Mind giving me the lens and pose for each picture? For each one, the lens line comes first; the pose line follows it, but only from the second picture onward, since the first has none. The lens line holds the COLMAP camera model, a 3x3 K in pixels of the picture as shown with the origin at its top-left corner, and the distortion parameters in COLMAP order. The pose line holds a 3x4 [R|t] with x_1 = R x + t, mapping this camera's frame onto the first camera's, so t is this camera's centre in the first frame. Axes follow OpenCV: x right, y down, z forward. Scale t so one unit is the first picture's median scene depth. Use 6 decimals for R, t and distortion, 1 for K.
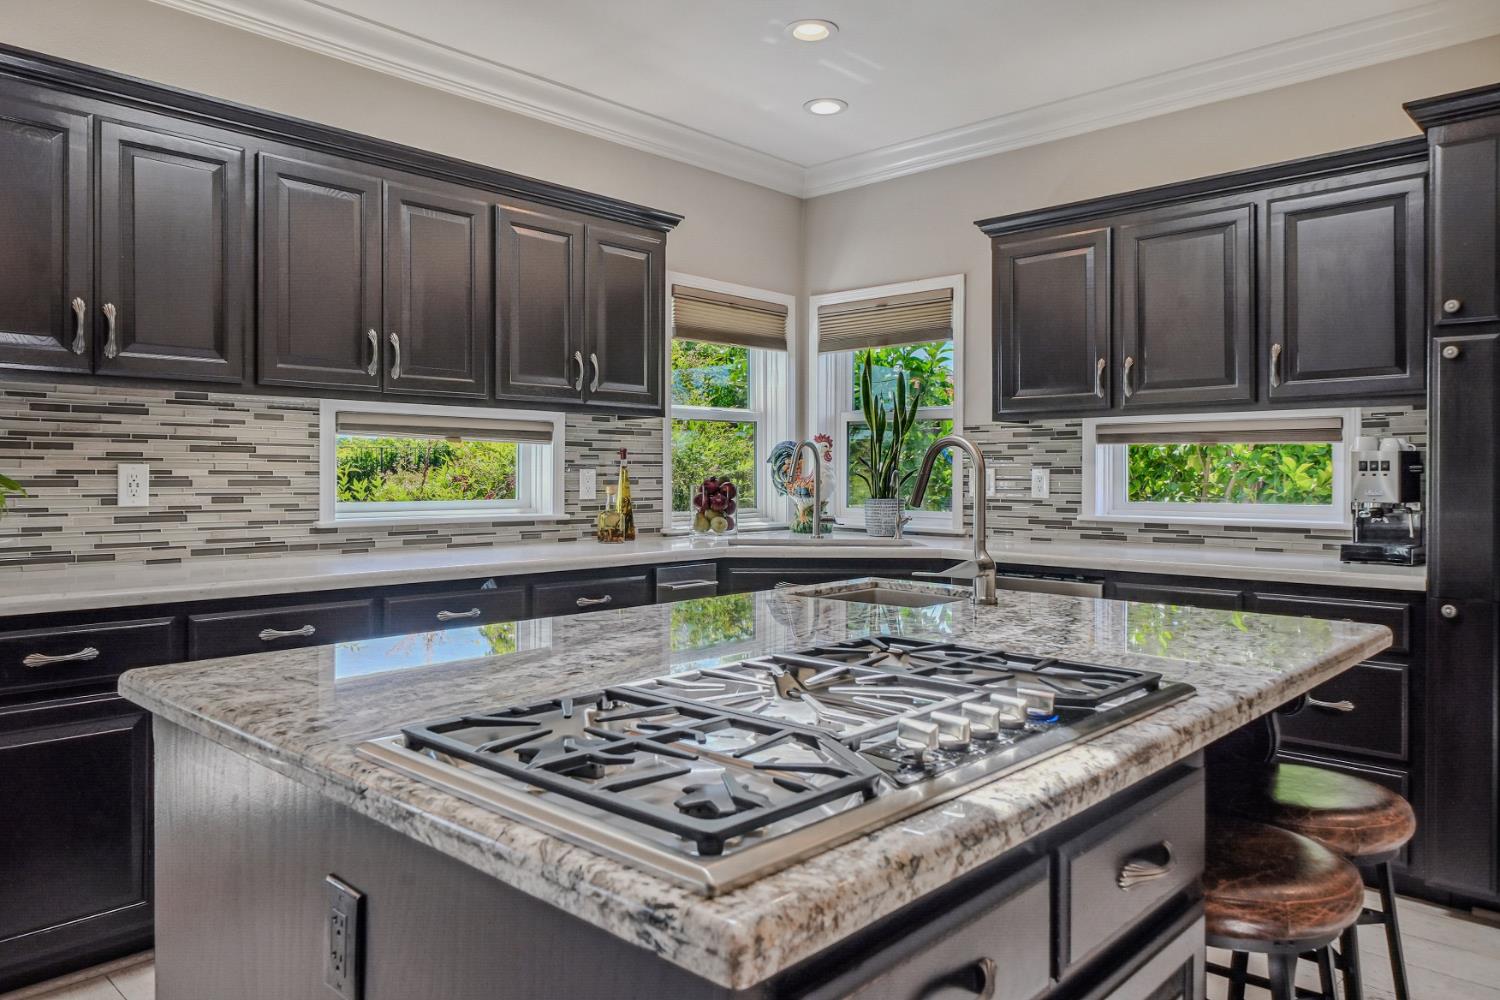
lens RADIAL K [[1018.0, 0, 752.6], [0, 1018.0, 496.9], [0, 0, 1]] dist [-0.136929, -0.006226]
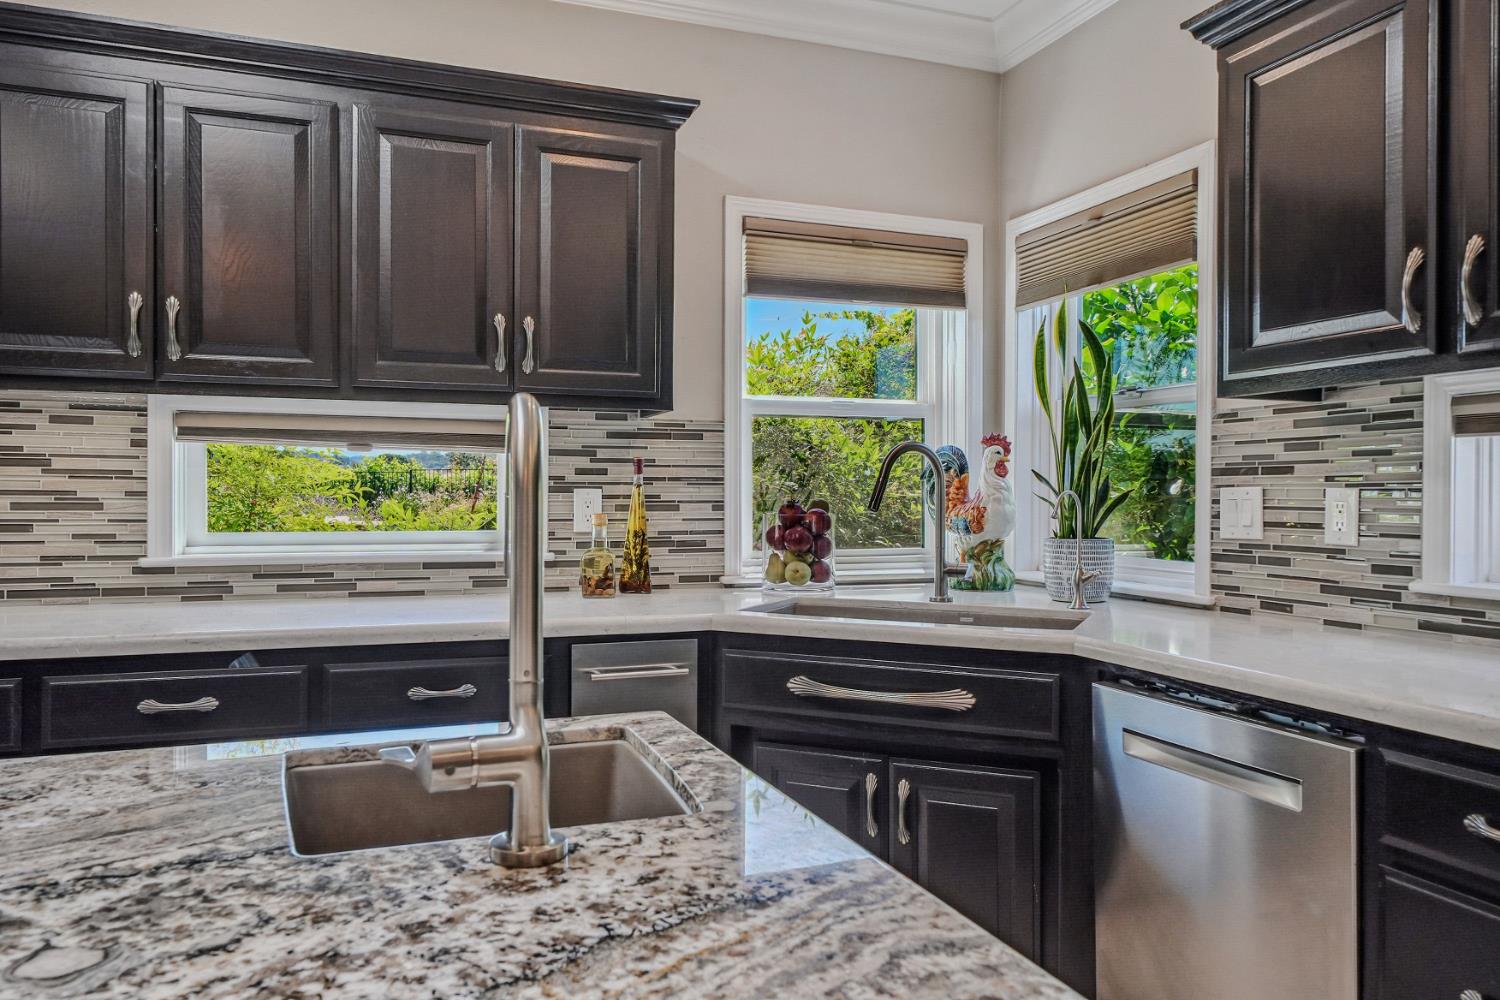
lens RADIAL K [[1084.8, 0, 742.4], [0, 1084.8, 509.4], [0, 0, 1]] dist [-0.024769, -0.005688]
pose [[0.894903, 0.008471, -0.446180, 0.261467], [-0.012002, 0.999915, -0.005087, -0.010562], [0.446099, 0.009908, 0.894929, 0.375936]]
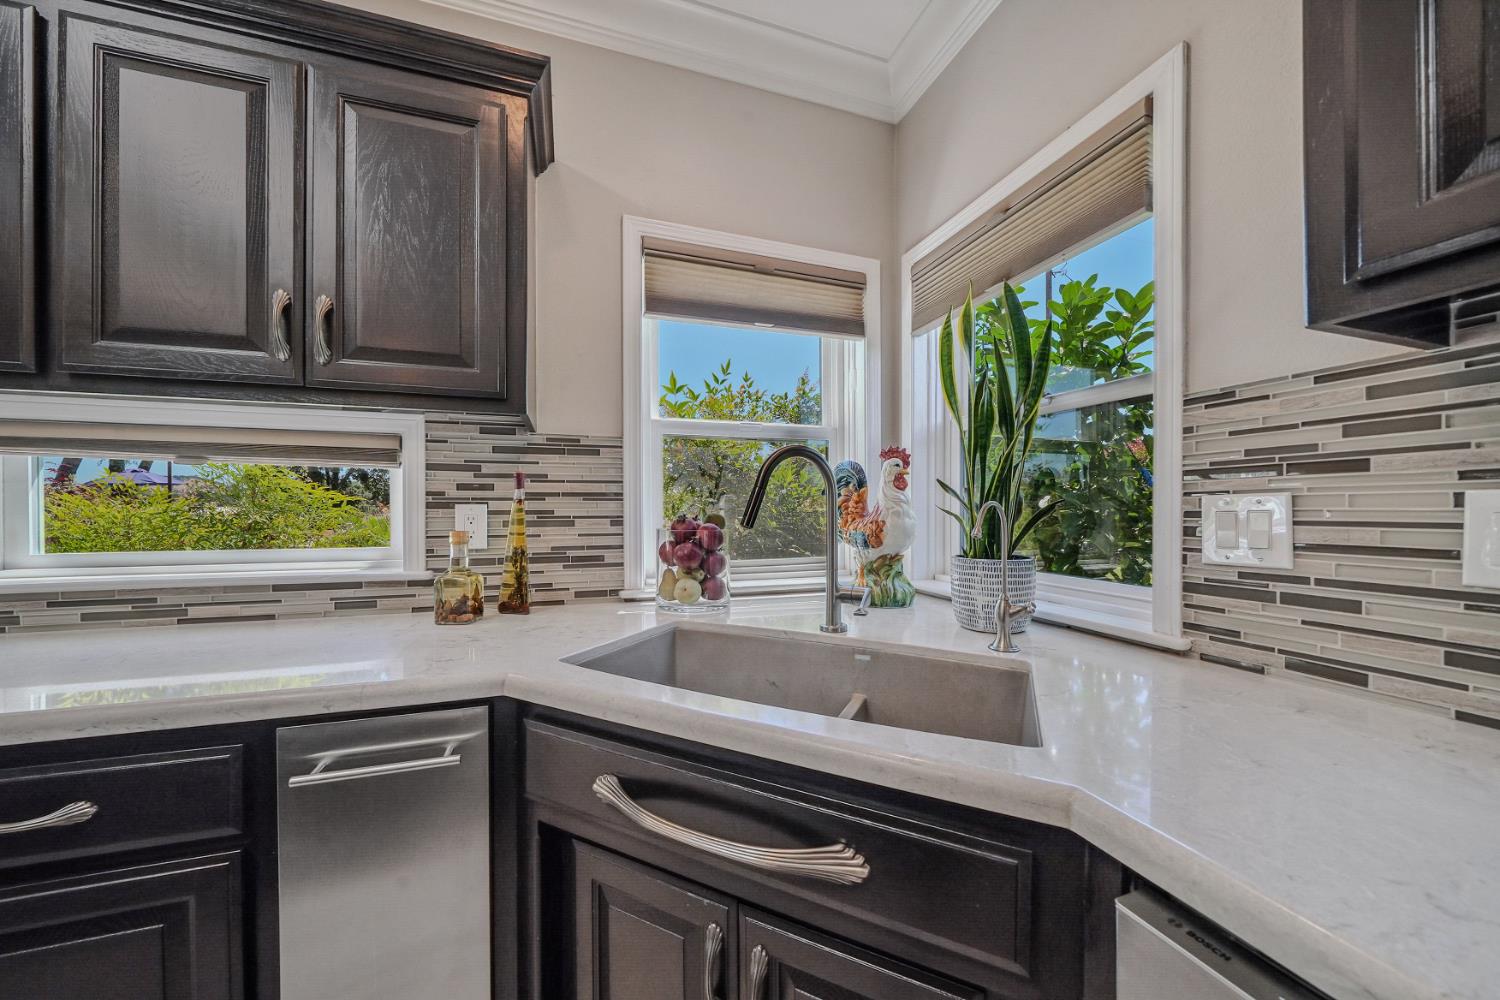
lens RADIAL K [[515.4, 0, 746.2], [0, 515.4, 516.2], [0, 0, 1]] dist [-0.012934, 0.000148]
pose [[0.876808, 0.001684, -0.480839, 0.161499], [-0.006913, 0.999935, -0.009104, -0.017440], [0.480792, 0.011306, 0.876762, 0.777810]]
